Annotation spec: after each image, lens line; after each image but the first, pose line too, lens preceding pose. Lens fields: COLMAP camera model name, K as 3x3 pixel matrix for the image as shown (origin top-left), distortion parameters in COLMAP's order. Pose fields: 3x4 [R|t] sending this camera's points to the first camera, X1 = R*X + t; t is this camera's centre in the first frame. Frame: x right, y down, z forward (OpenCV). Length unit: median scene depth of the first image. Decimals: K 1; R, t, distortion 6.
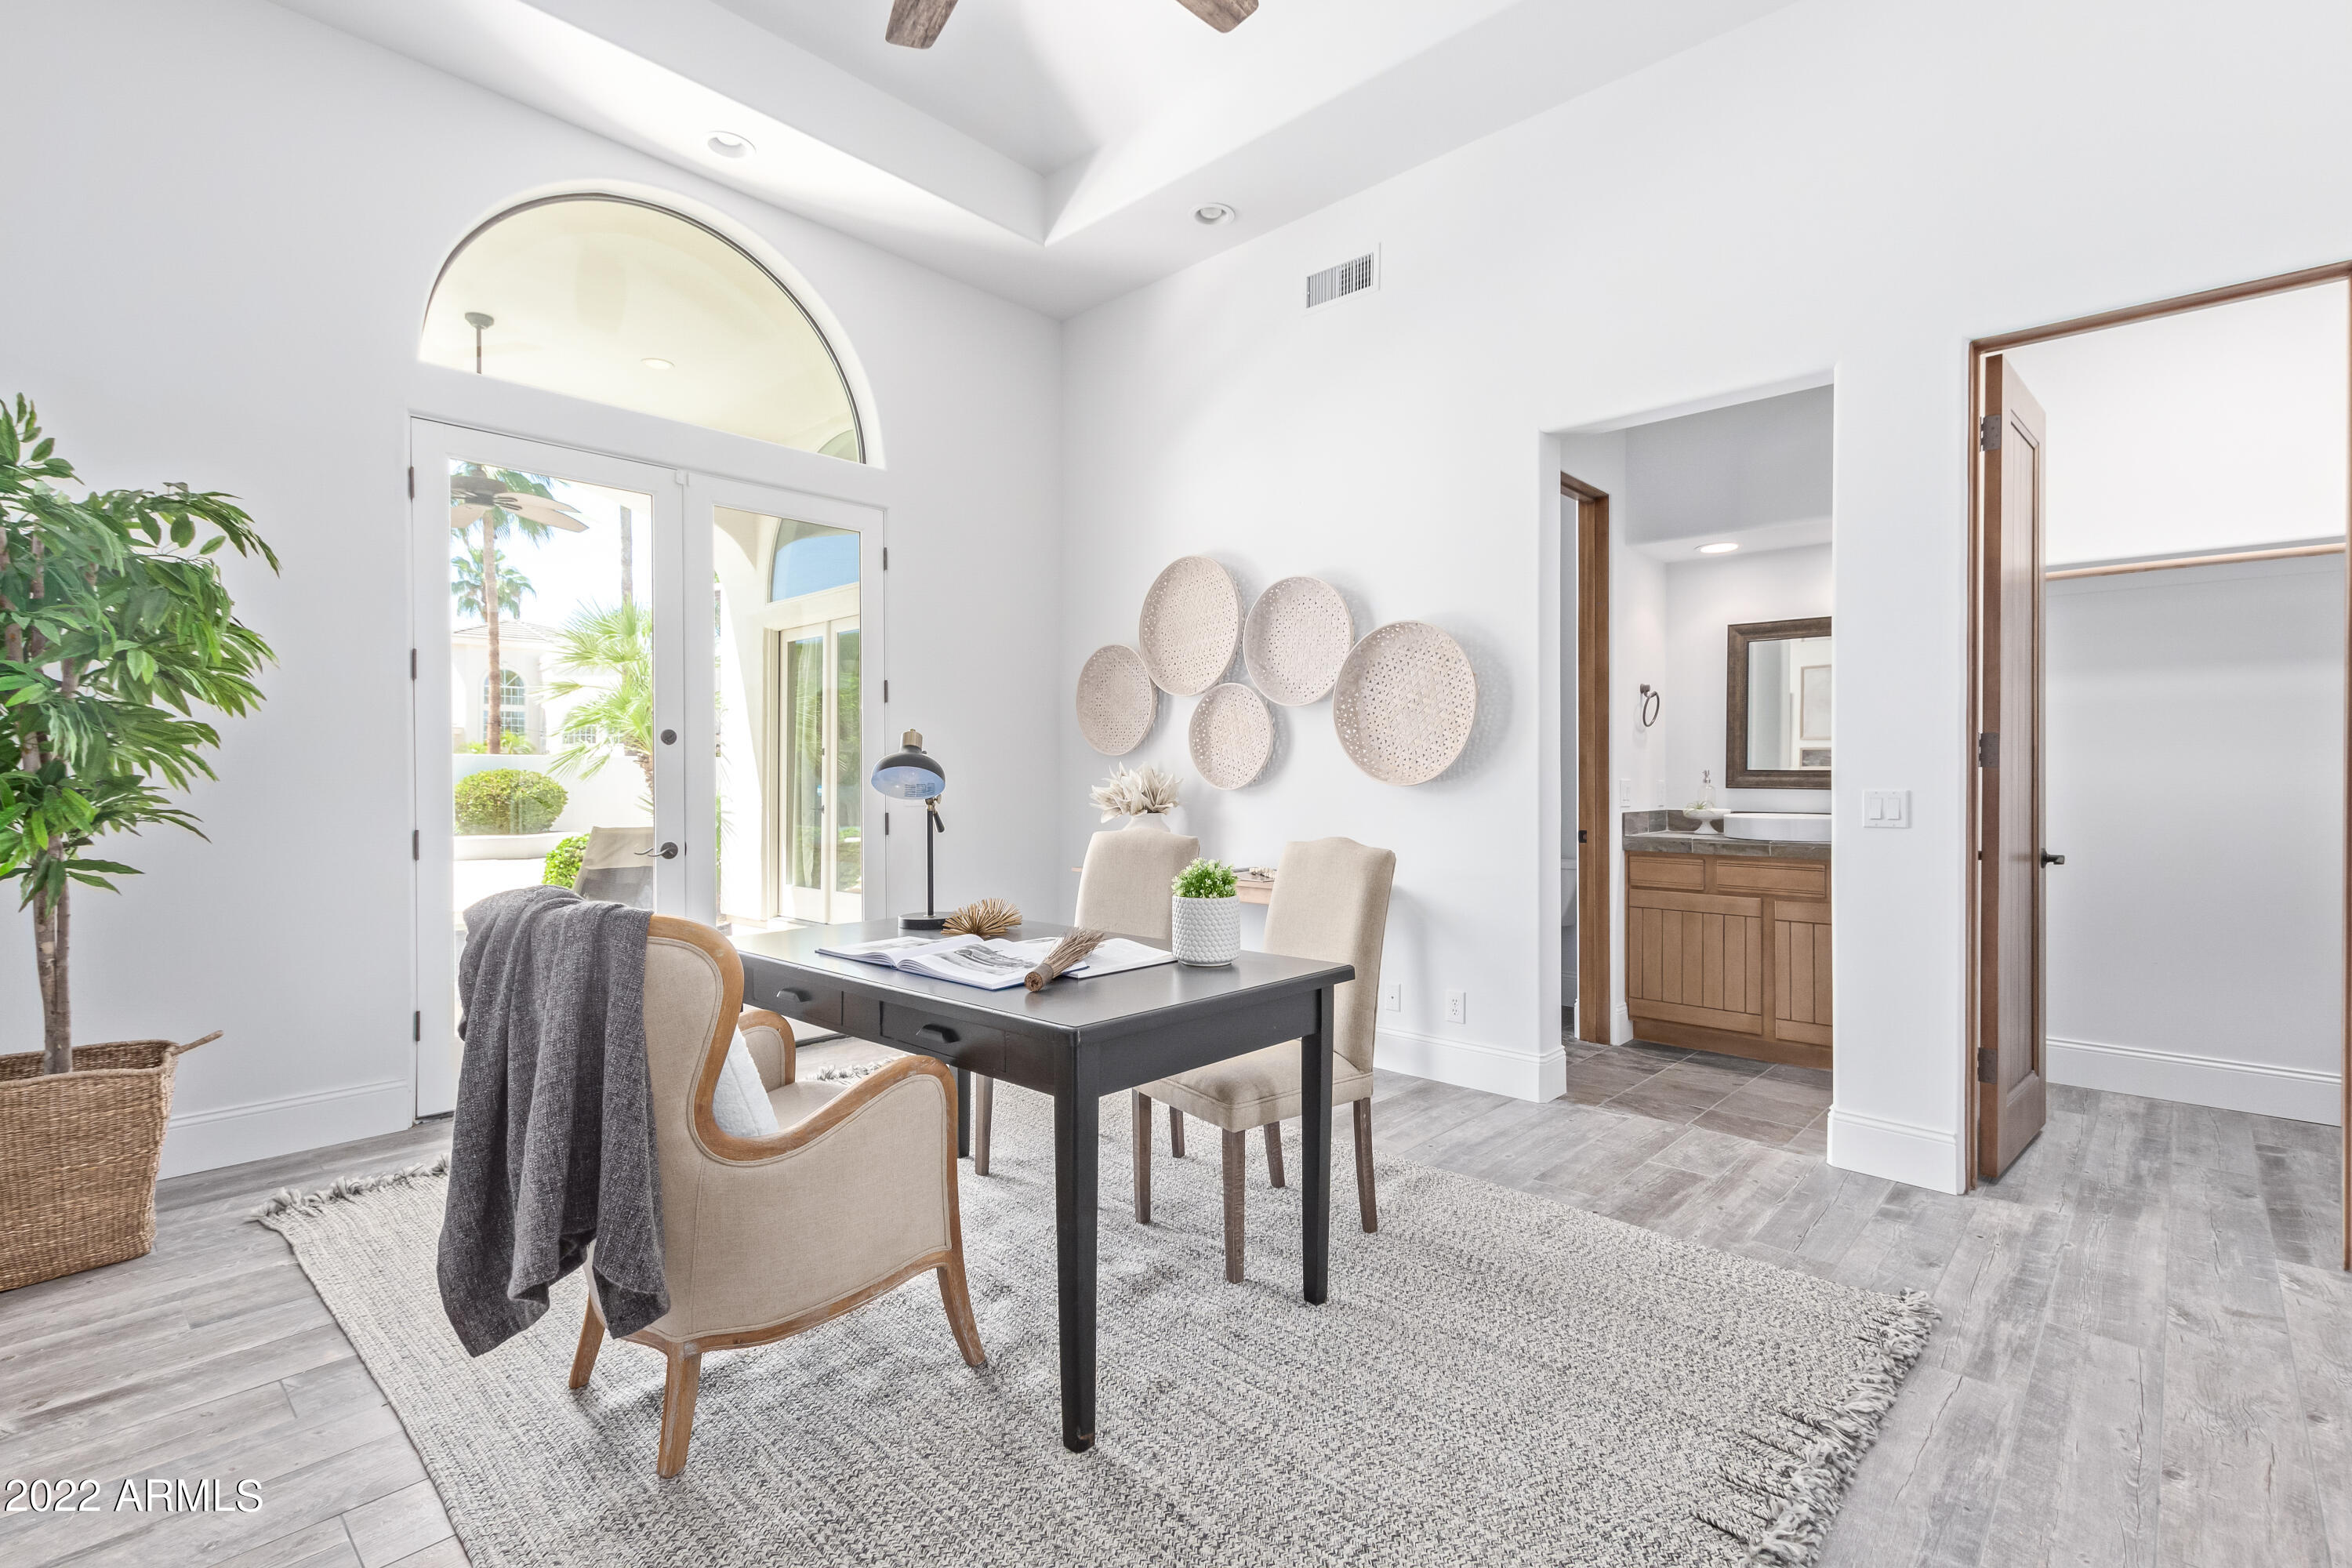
lens RADIAL K [[1090.0, 0, 1169.9], [0, 1090.0, 798.2], [0, 0, 1]] dist [0.000100, -0.000761]
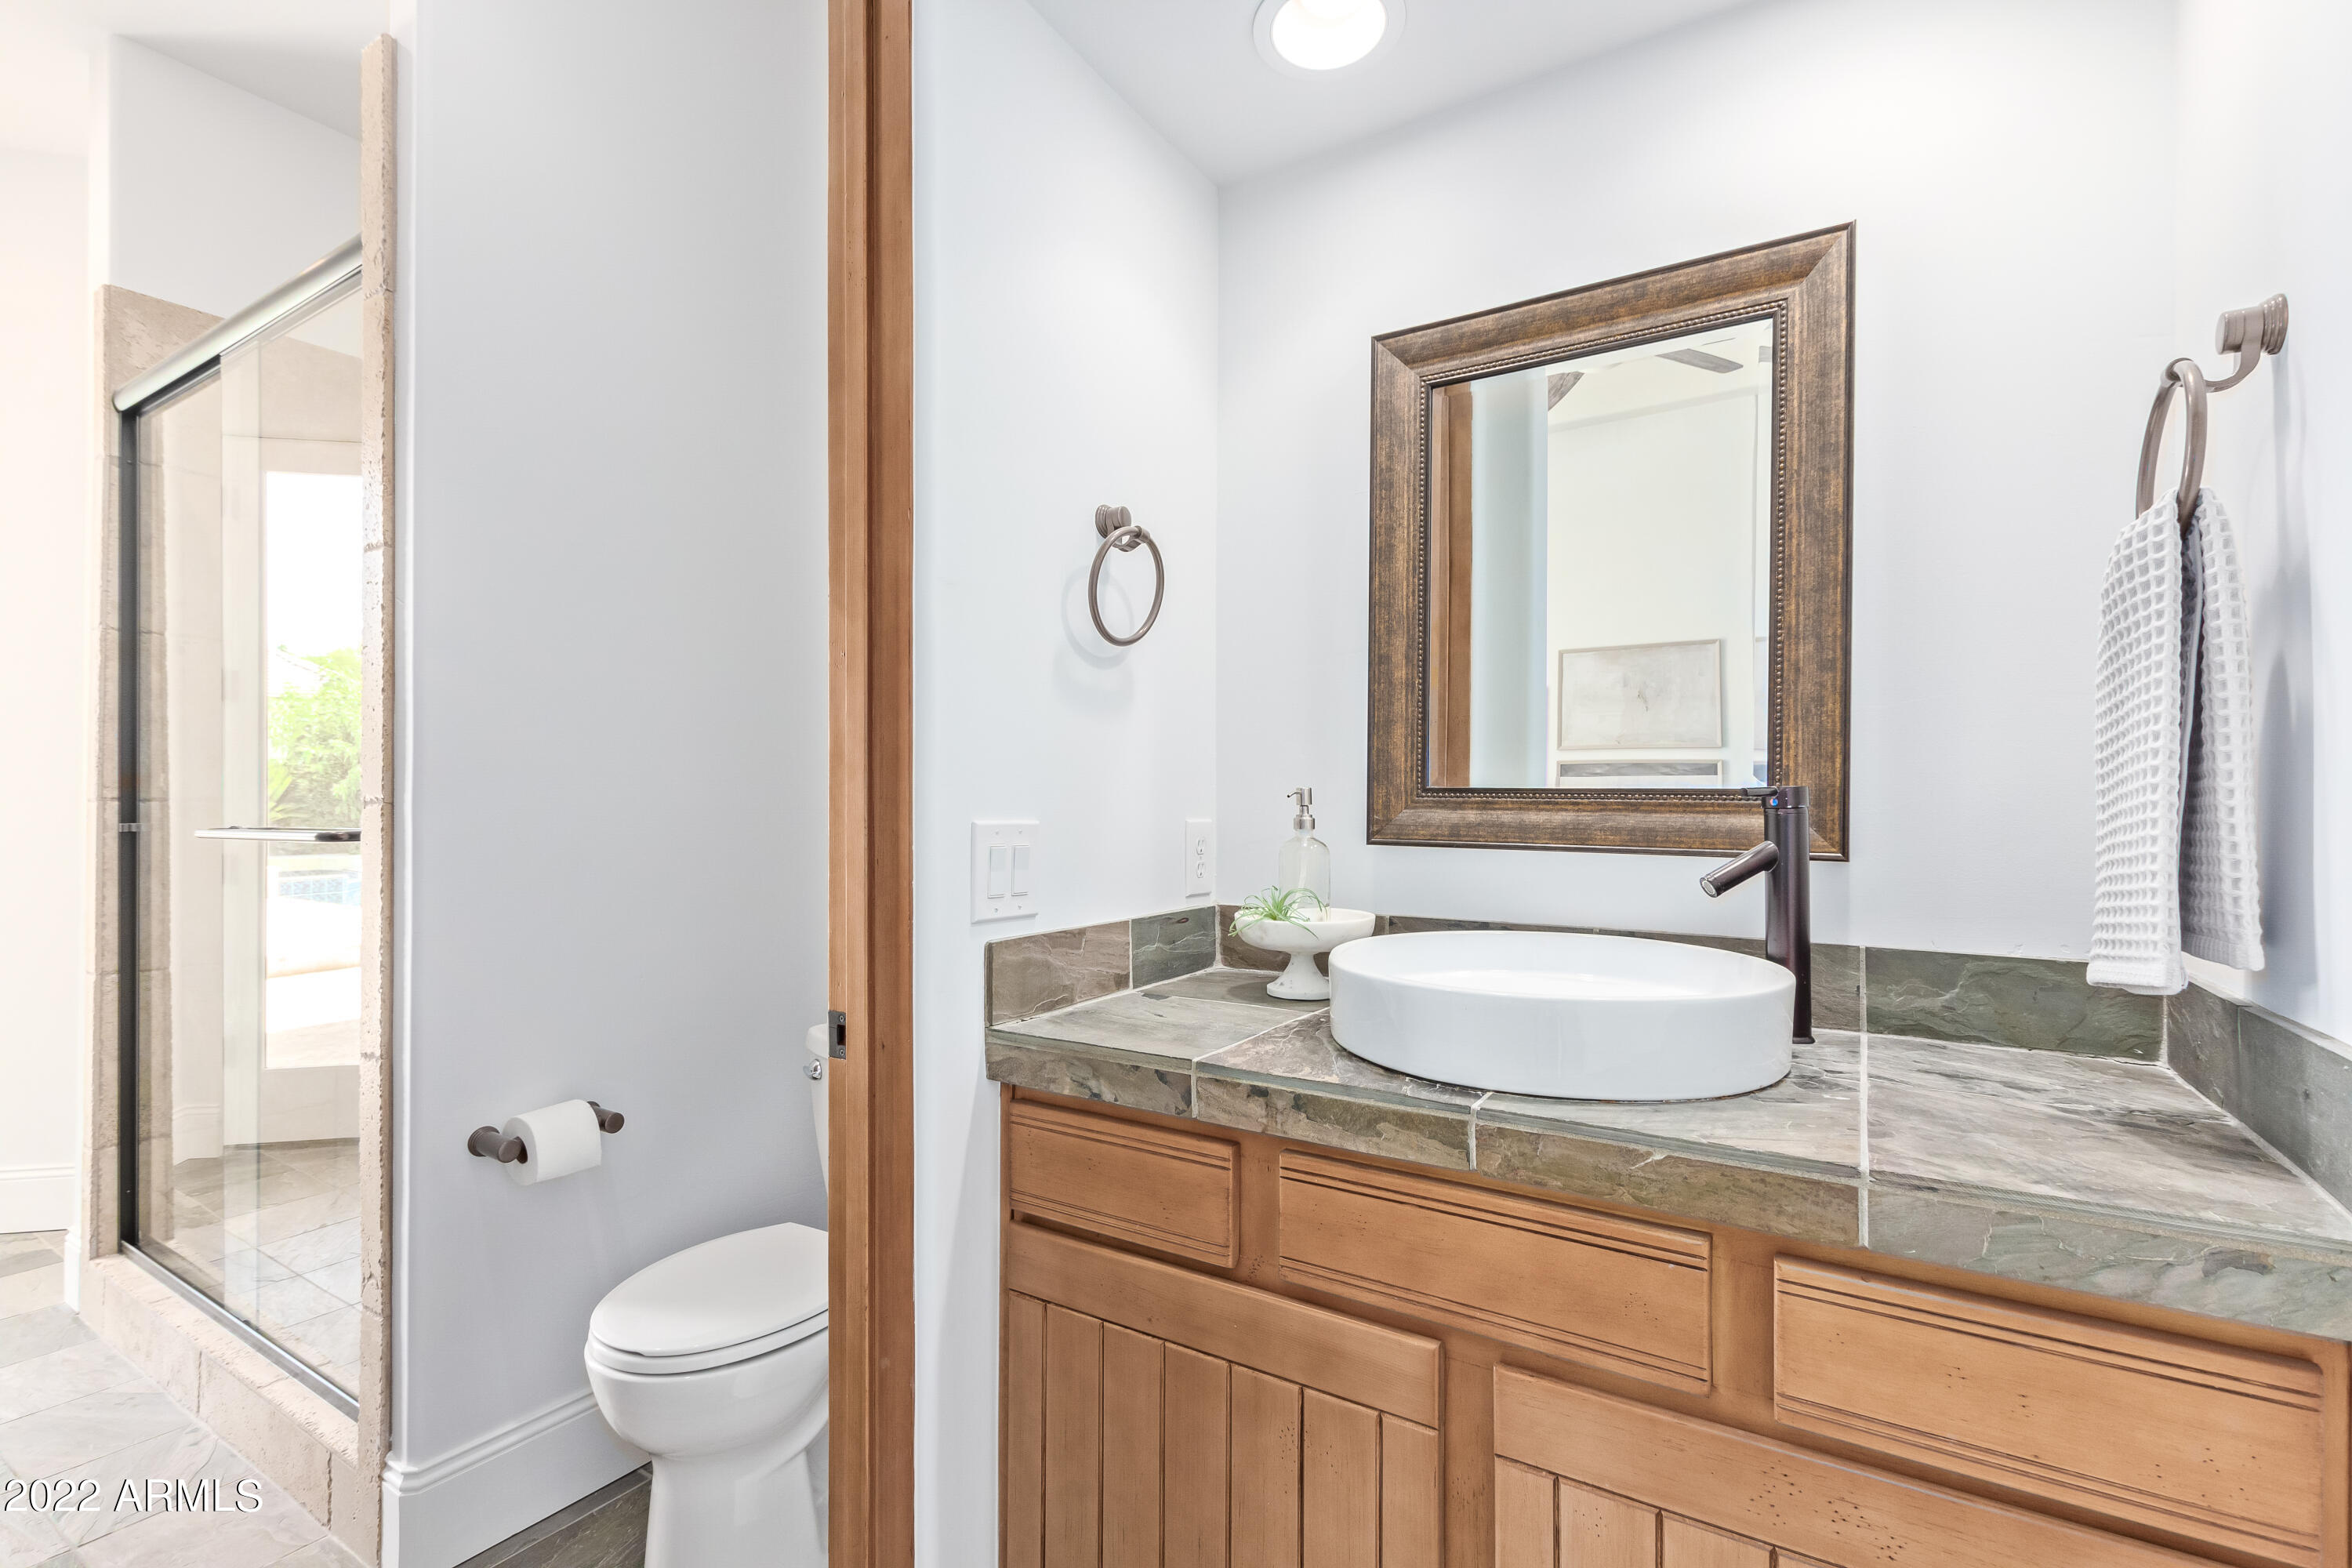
lens RADIAL K [[1090.0, 0, 1169.9], [0, 1090.0, 798.2], [0, 0, 1]] dist [0.000100, -0.000761]
pose [[0.982934, 0.004967, 0.183893, 0.396986], [-0.002796, 0.999923, -0.012060, -0.018915], [-0.183939, 0.011340, 0.982872, 0.700544]]
